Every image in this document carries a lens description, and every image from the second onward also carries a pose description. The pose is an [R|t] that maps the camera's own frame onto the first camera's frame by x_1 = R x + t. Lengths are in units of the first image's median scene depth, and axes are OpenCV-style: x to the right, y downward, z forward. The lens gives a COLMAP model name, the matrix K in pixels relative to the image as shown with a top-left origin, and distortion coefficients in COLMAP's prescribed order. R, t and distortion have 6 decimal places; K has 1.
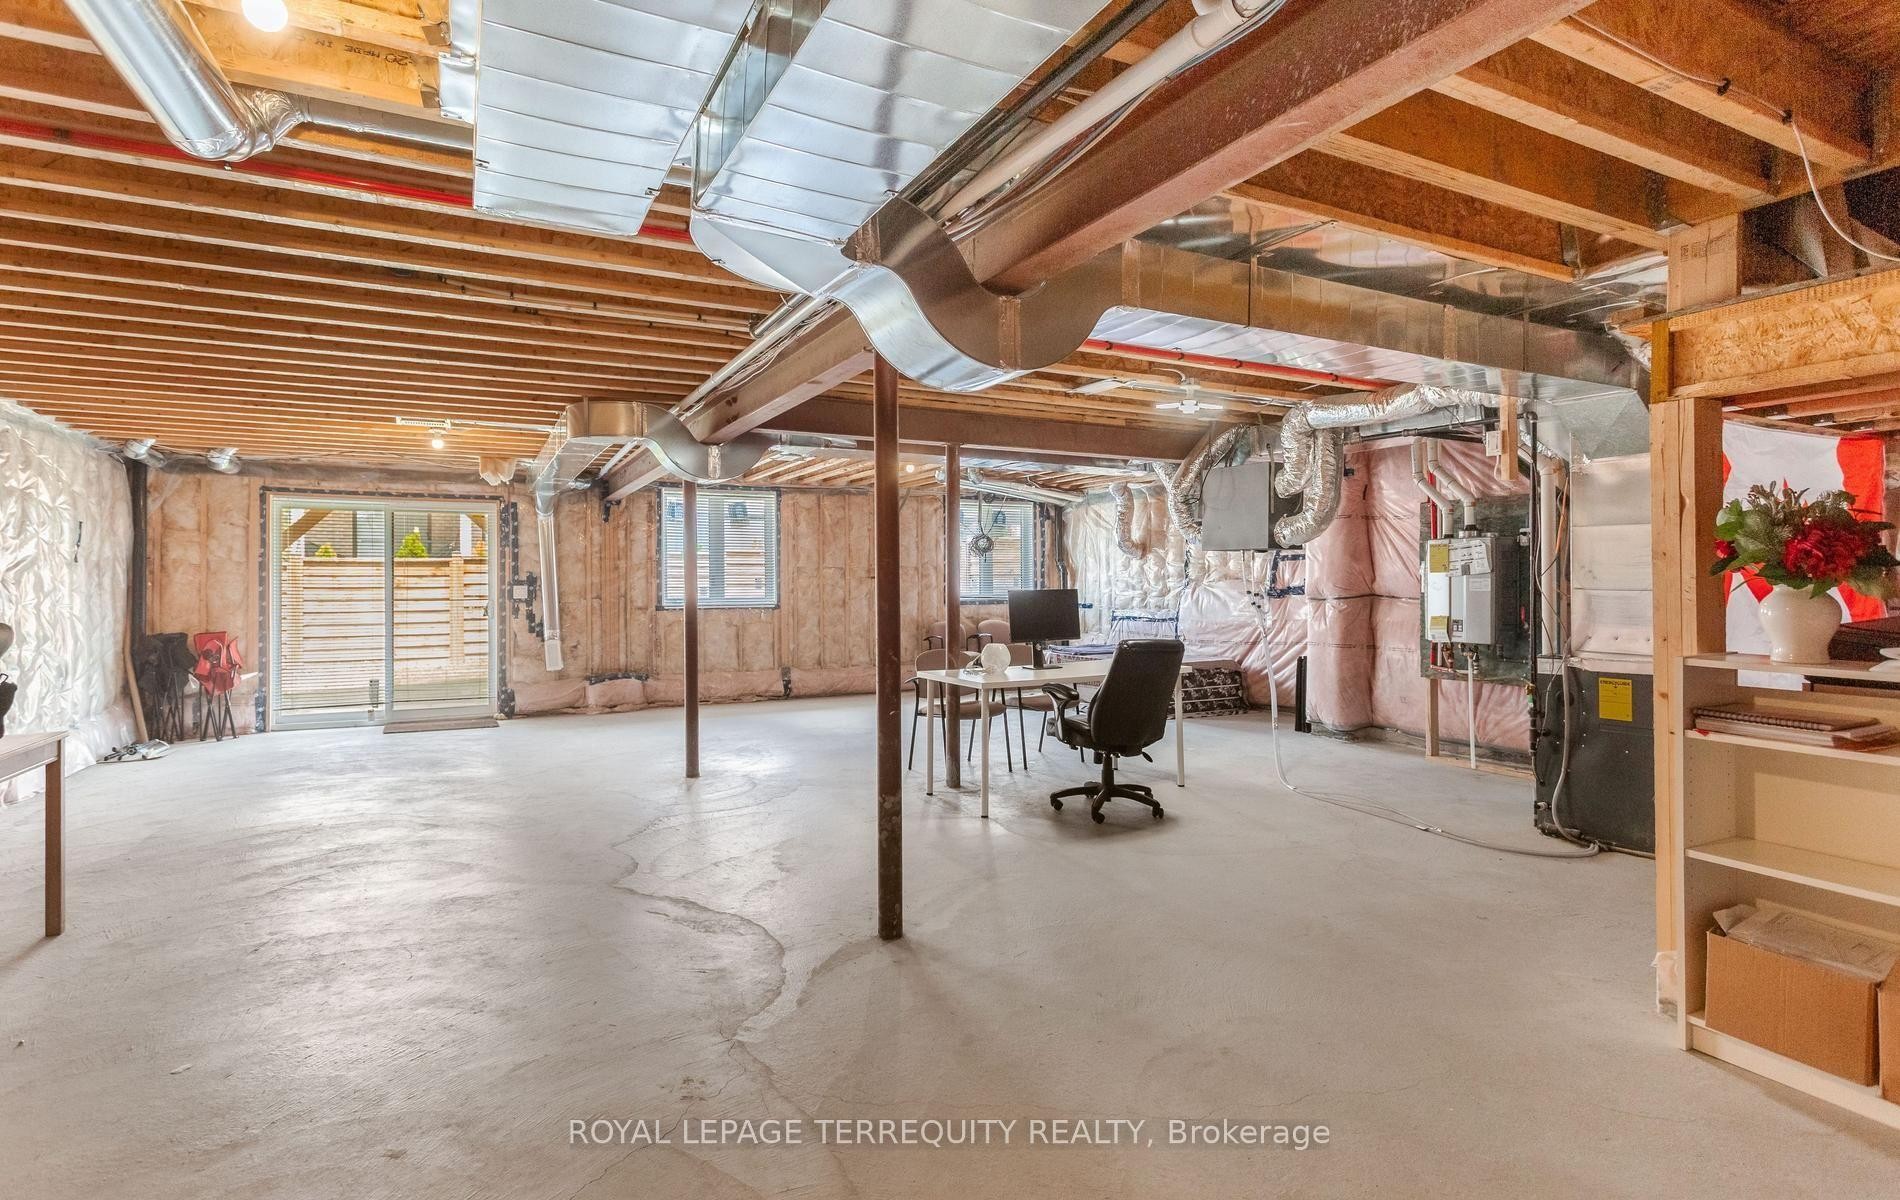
lens RADIAL K [[952.6, 0, 950.0], [0, 952.6, 600.0], [0, 0, 1]] dist [0.002391, -0.000115]
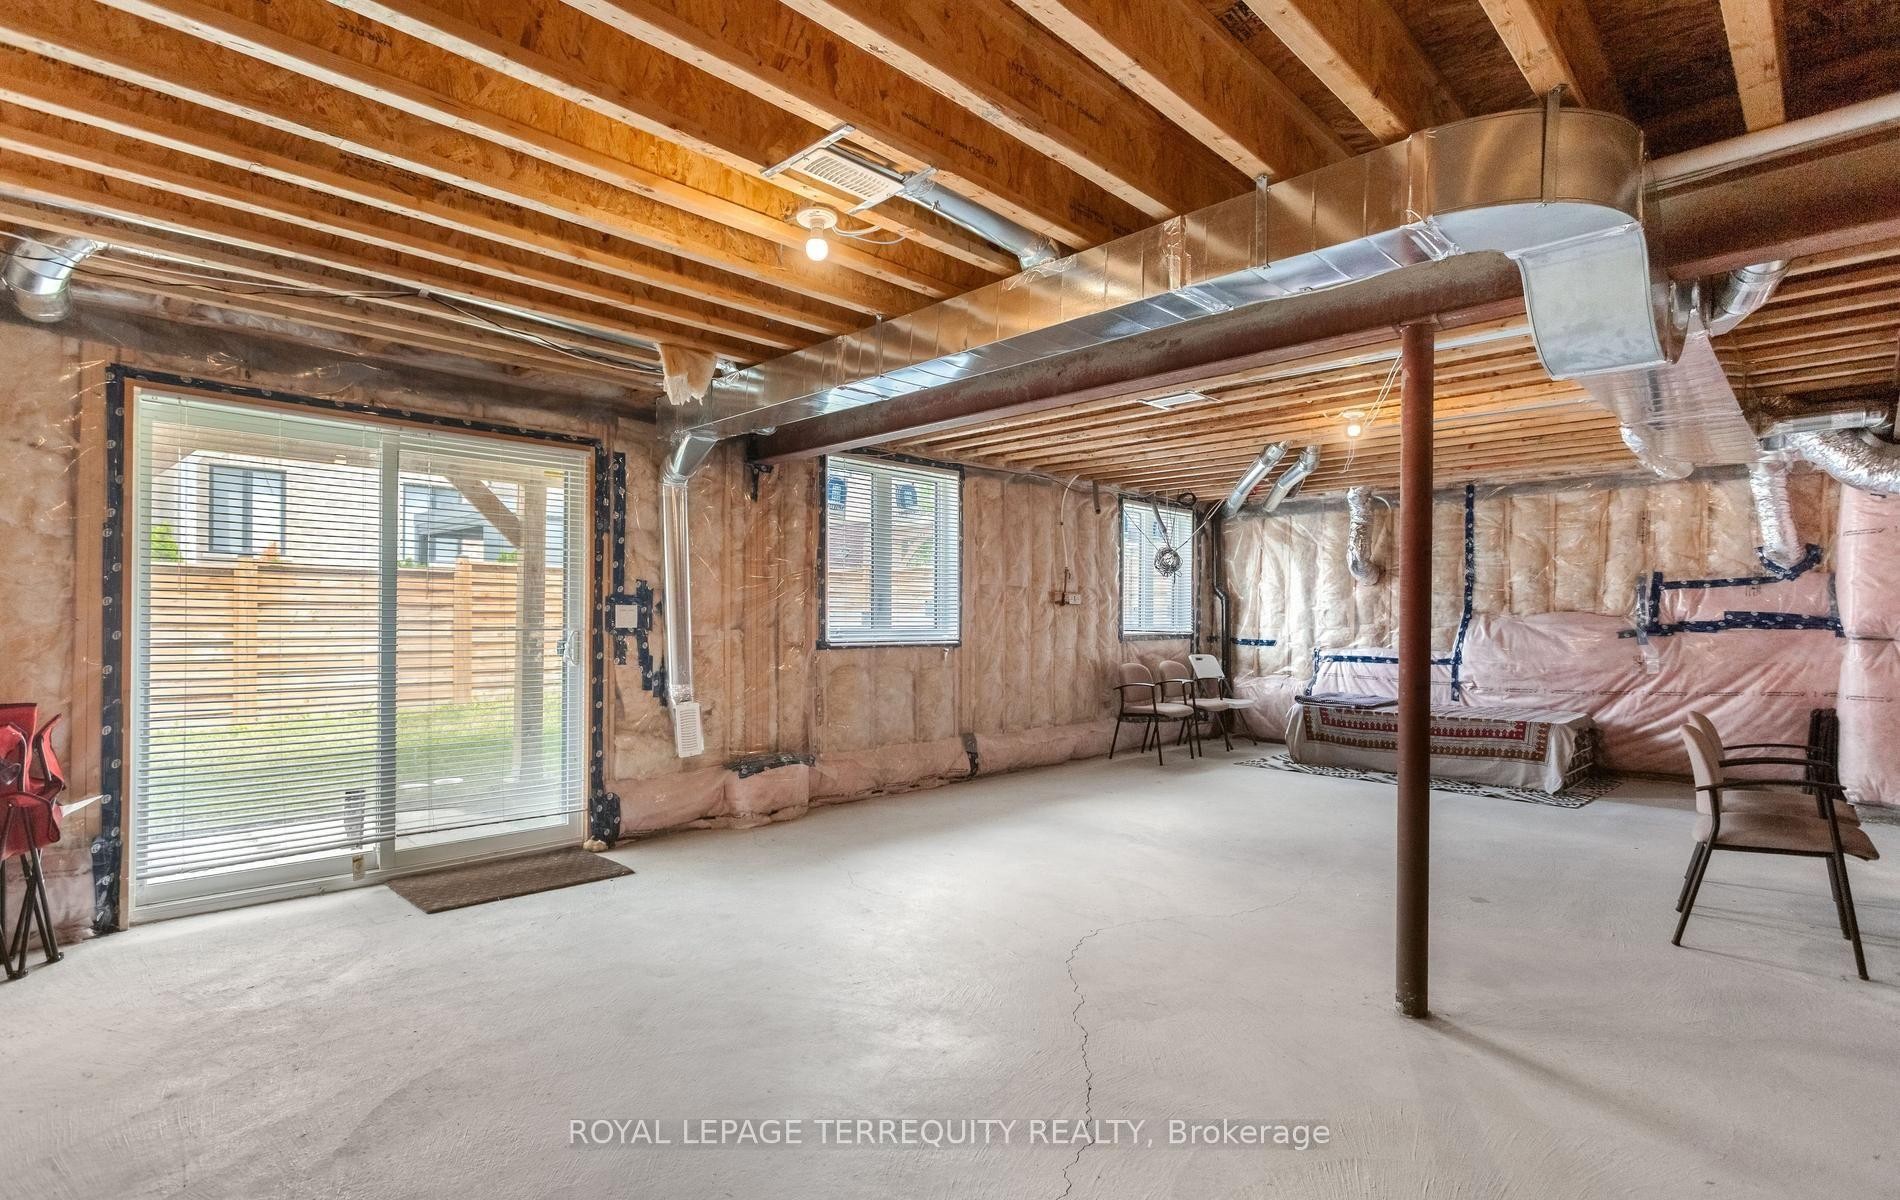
lens RADIAL K [[904.2, 0, 929.3], [0, 904.2, 633.5], [0, 0, 1]] dist [-0.000431, -0.000252]
pose [[0.956154, 0.006927, 0.292783, -0.449729], [-0.007371, 0.999973, 0.000411, 0.000119], [-0.292772, -0.002551, 0.956179, 0.461053]]
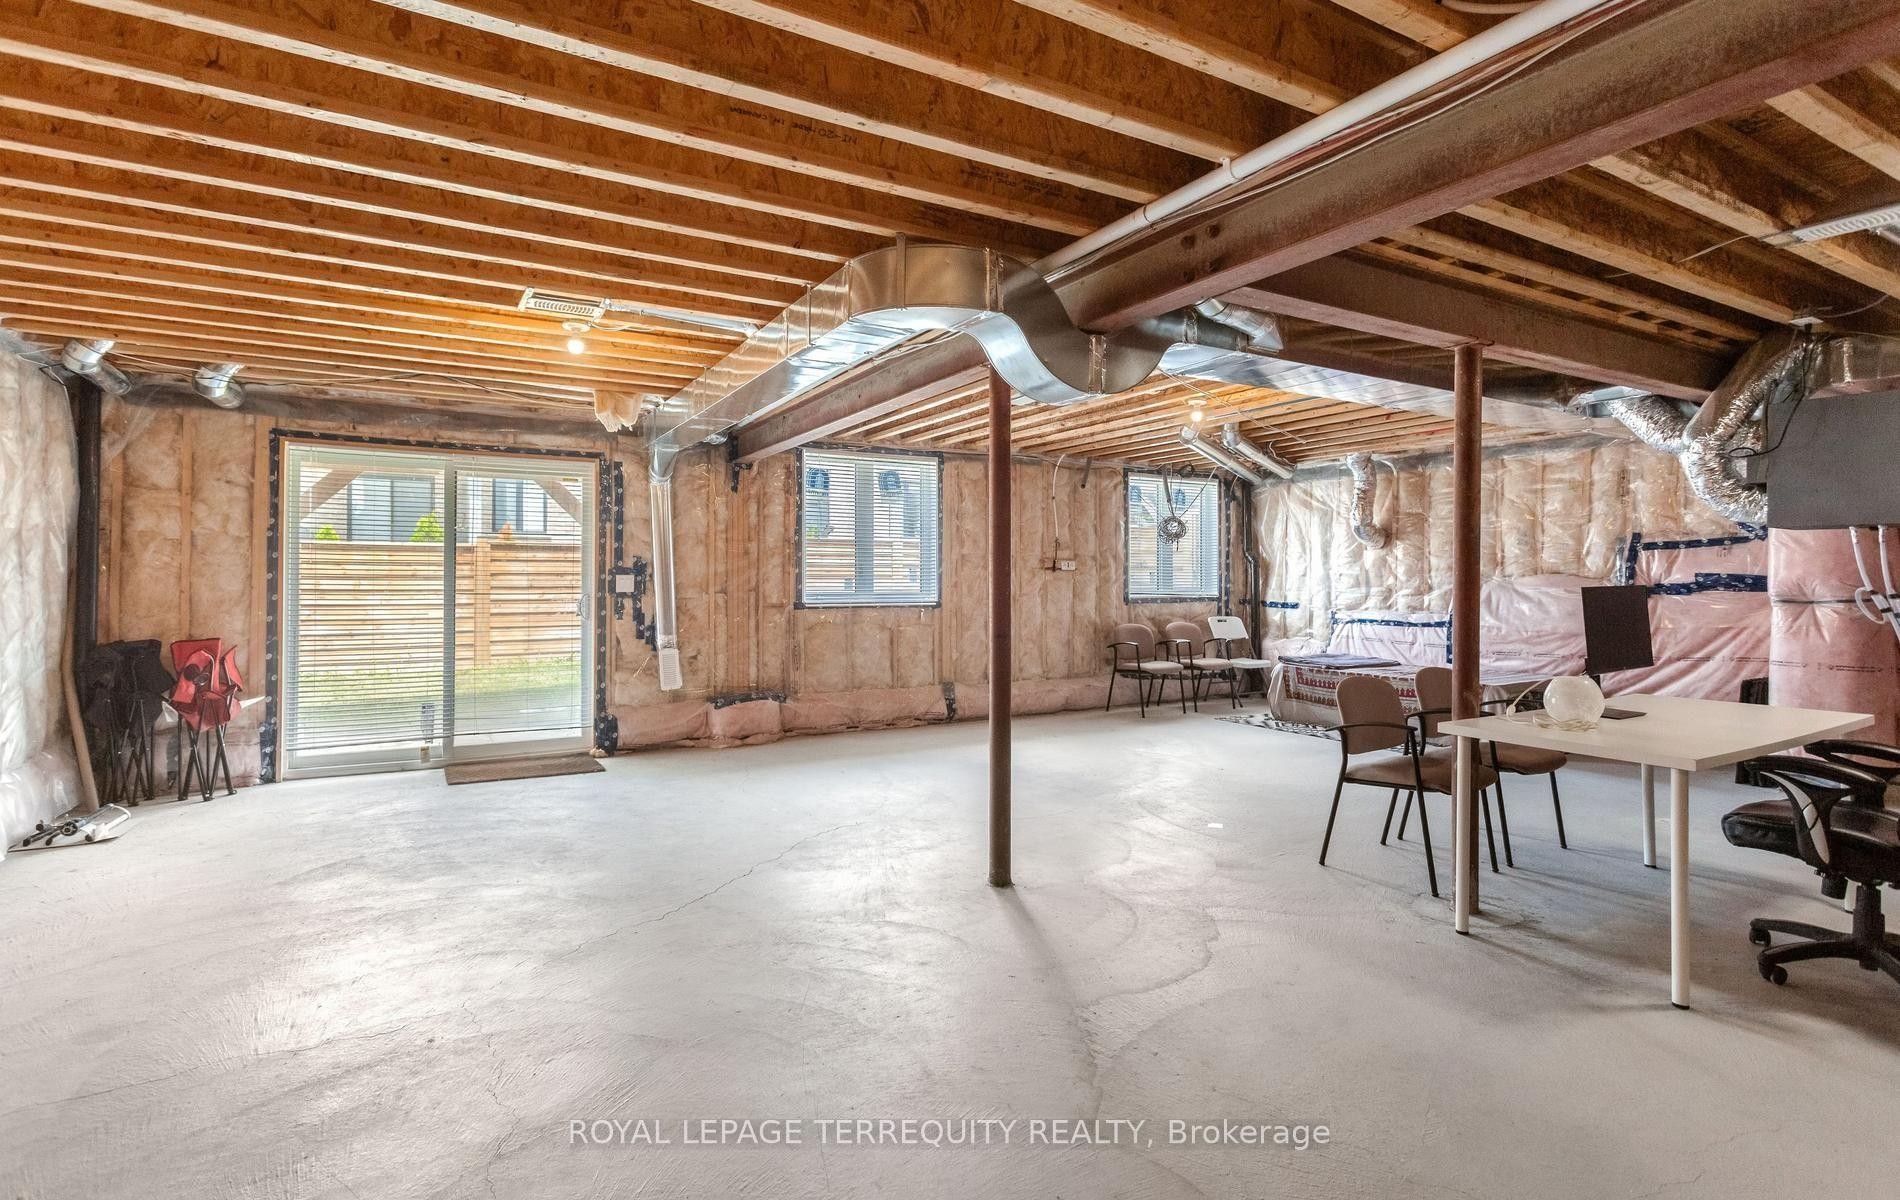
lens RADIAL K [[910.8, 0, 948.4], [0, 910.8, 591.0], [0, 0, 1]] dist [-0.001113, 0.000868]
pose [[0.999175, 0.007017, 0.040007, -0.235353], [-0.006849, 0.999967, -0.004326, -0.001177], [-0.040036, 0.004049, 0.999190, 0.292608]]
